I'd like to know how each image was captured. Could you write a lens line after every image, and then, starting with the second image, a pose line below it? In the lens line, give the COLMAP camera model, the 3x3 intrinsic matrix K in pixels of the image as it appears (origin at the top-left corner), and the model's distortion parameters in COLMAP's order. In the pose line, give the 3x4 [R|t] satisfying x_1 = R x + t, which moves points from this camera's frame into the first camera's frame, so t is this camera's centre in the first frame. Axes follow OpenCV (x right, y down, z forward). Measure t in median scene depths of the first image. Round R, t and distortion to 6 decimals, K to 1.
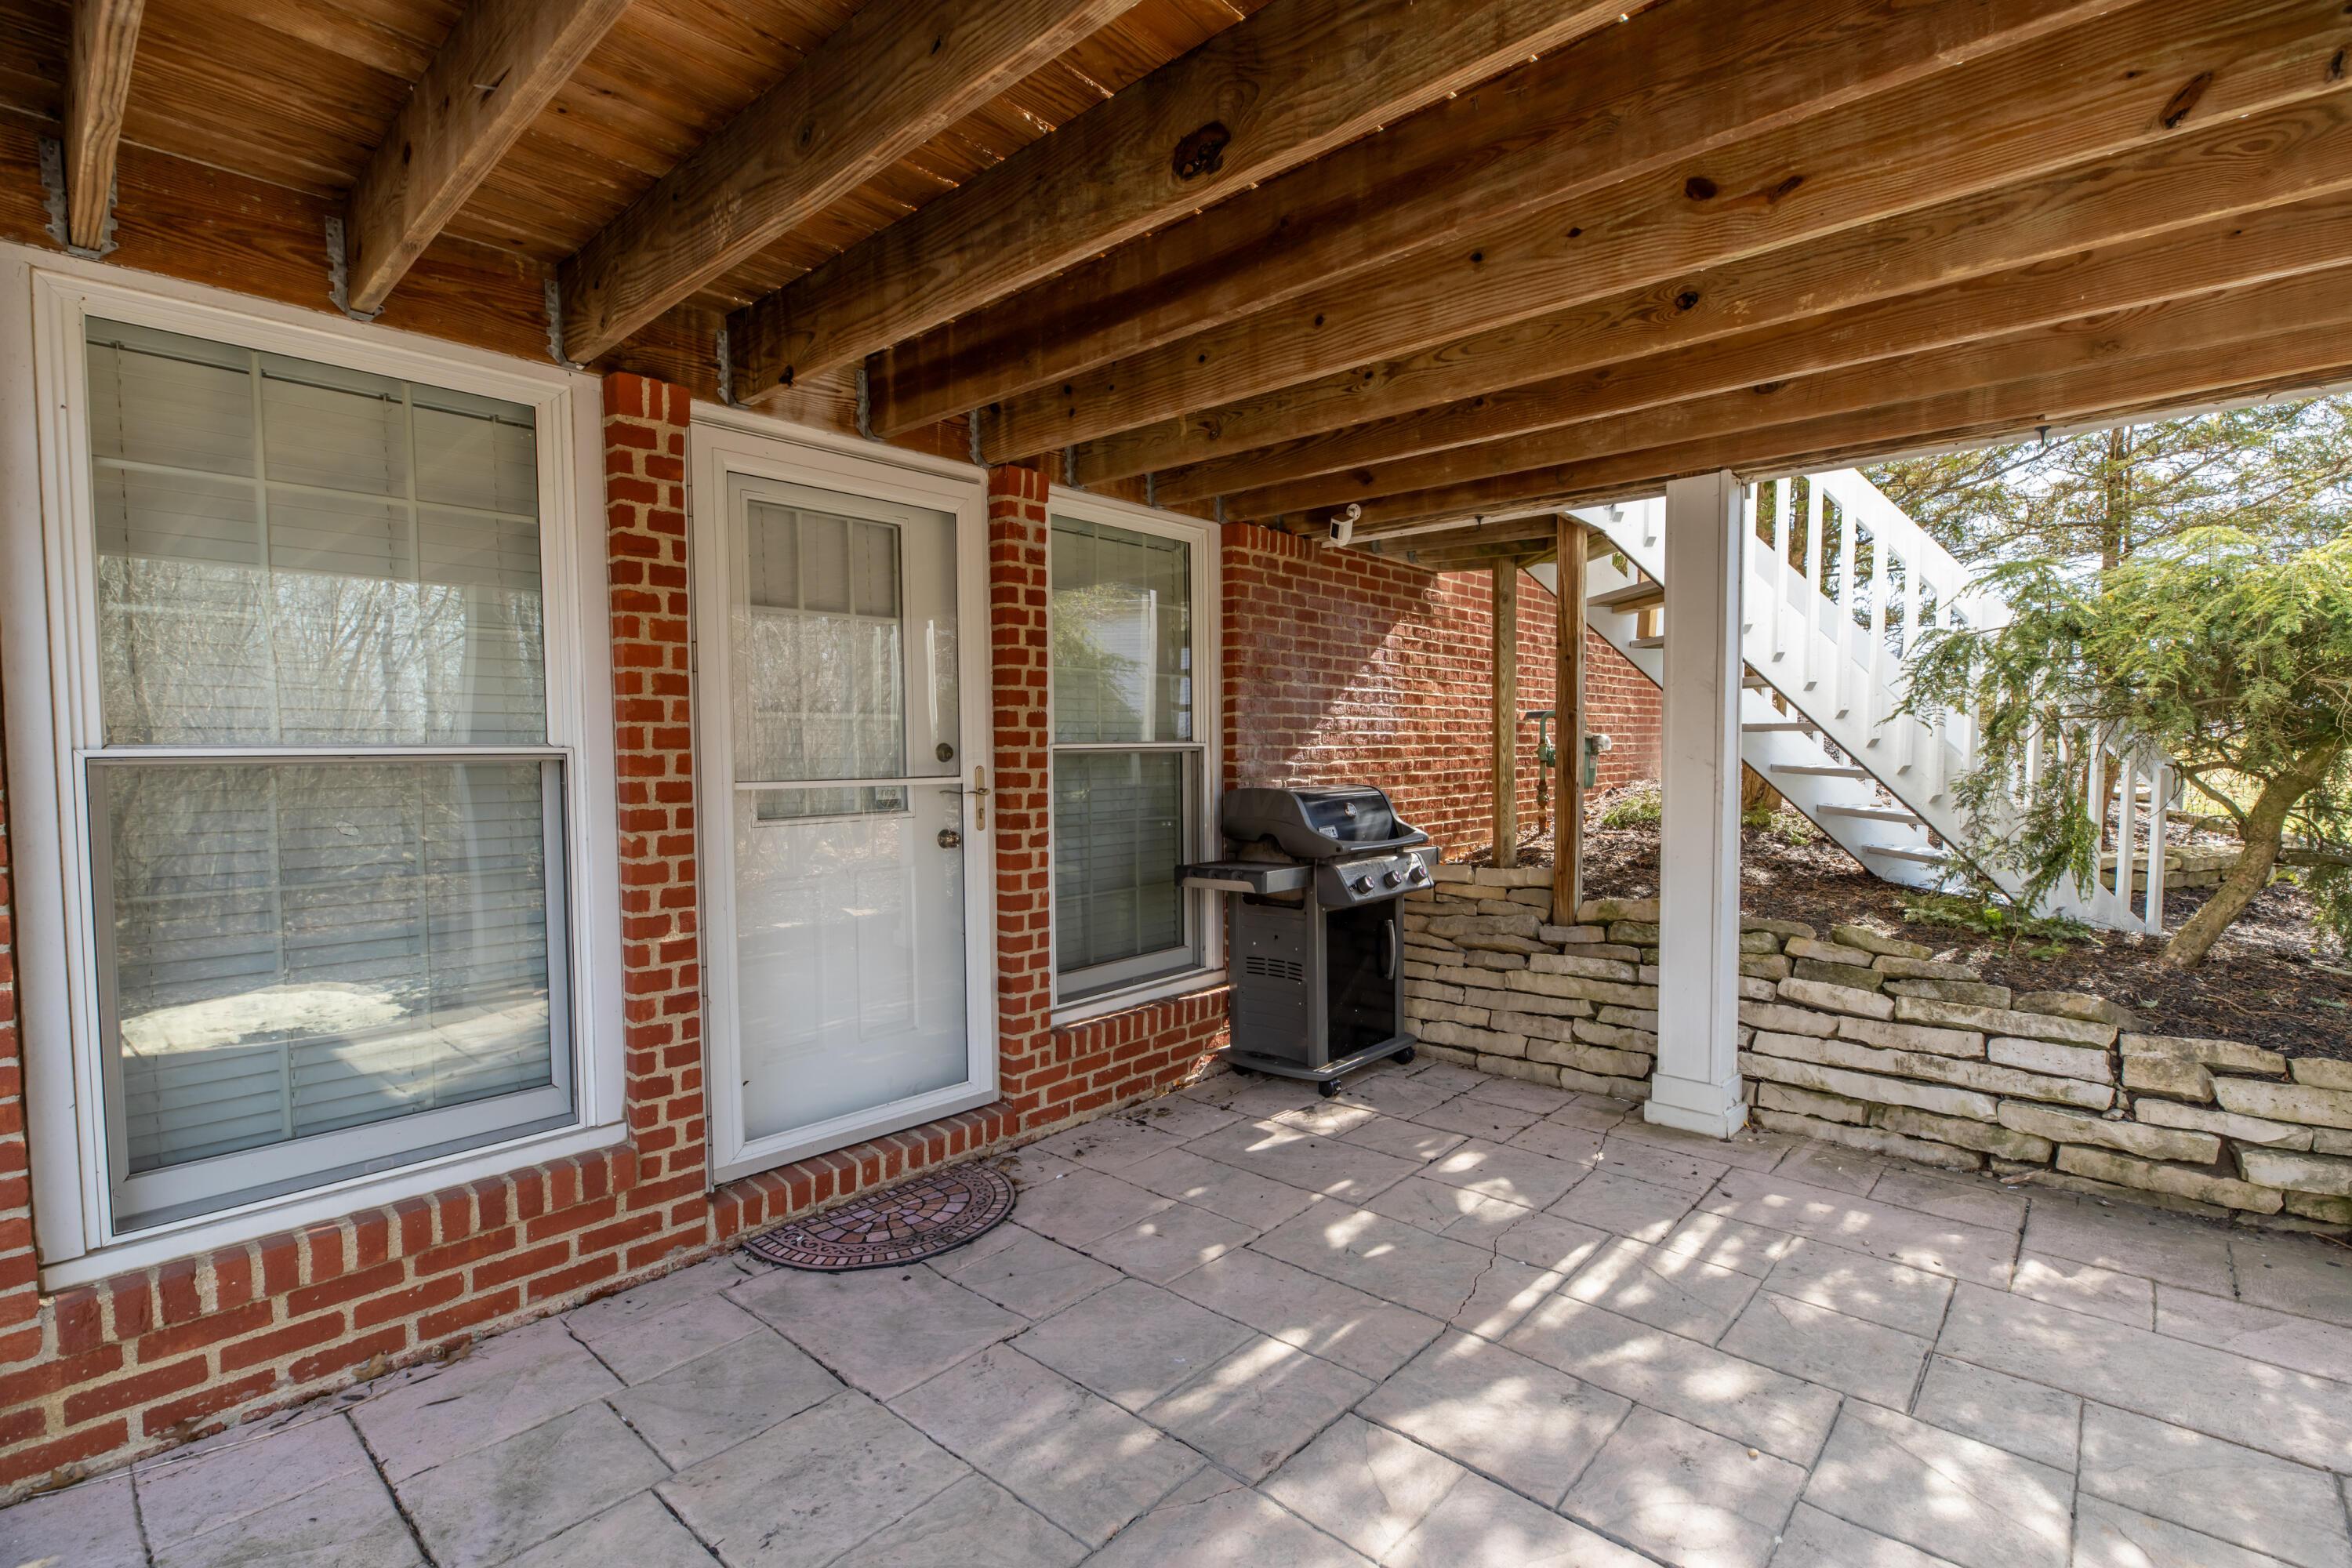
lens RADIAL K [[1072.1, 0, 1176.0], [0, 1072.1, 784.0], [0, 0, 1]] dist [-0.000052, -0.001329]
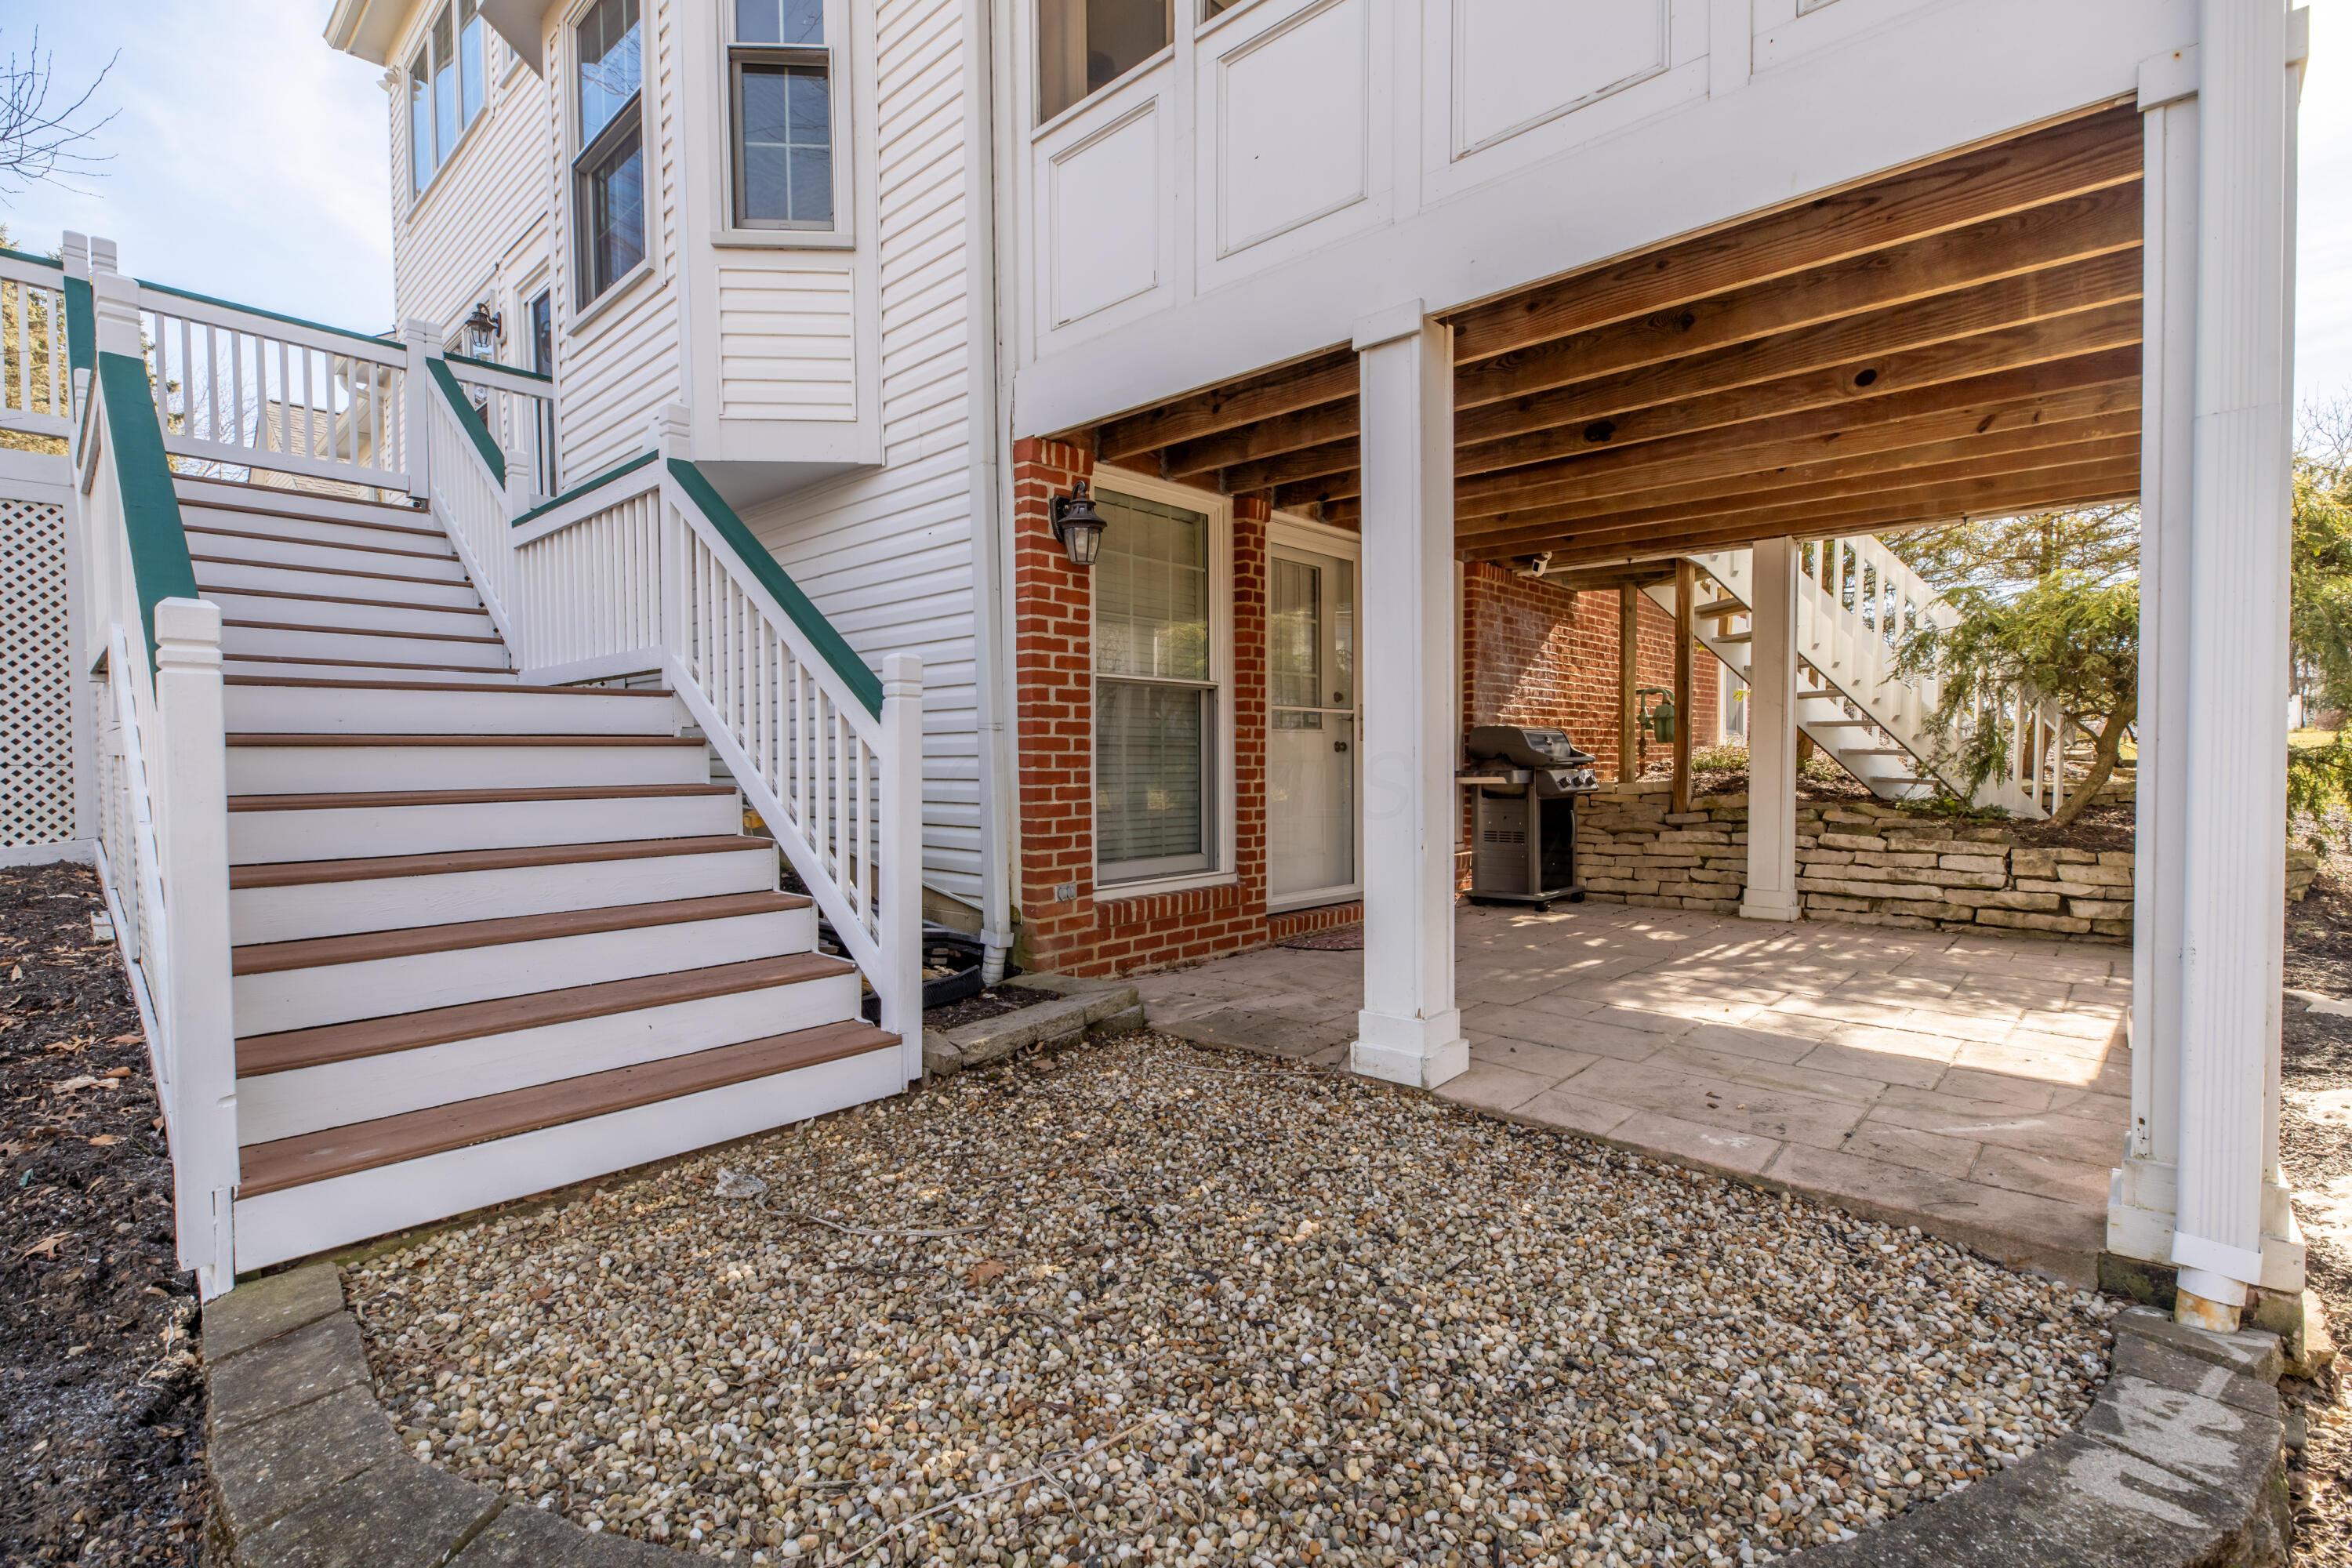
lens RADIAL K [[1070.0, 0, 1176.0], [0, 1070.0, 784.0], [0, 0, 1]] dist [0.000977, 0.000024]
pose [[0.999934, 0.002797, -0.011140, -0.417452], [-0.002903, 0.999950, -0.009522, 0.117728], [0.011113, 0.009554, 0.999893, -0.674931]]
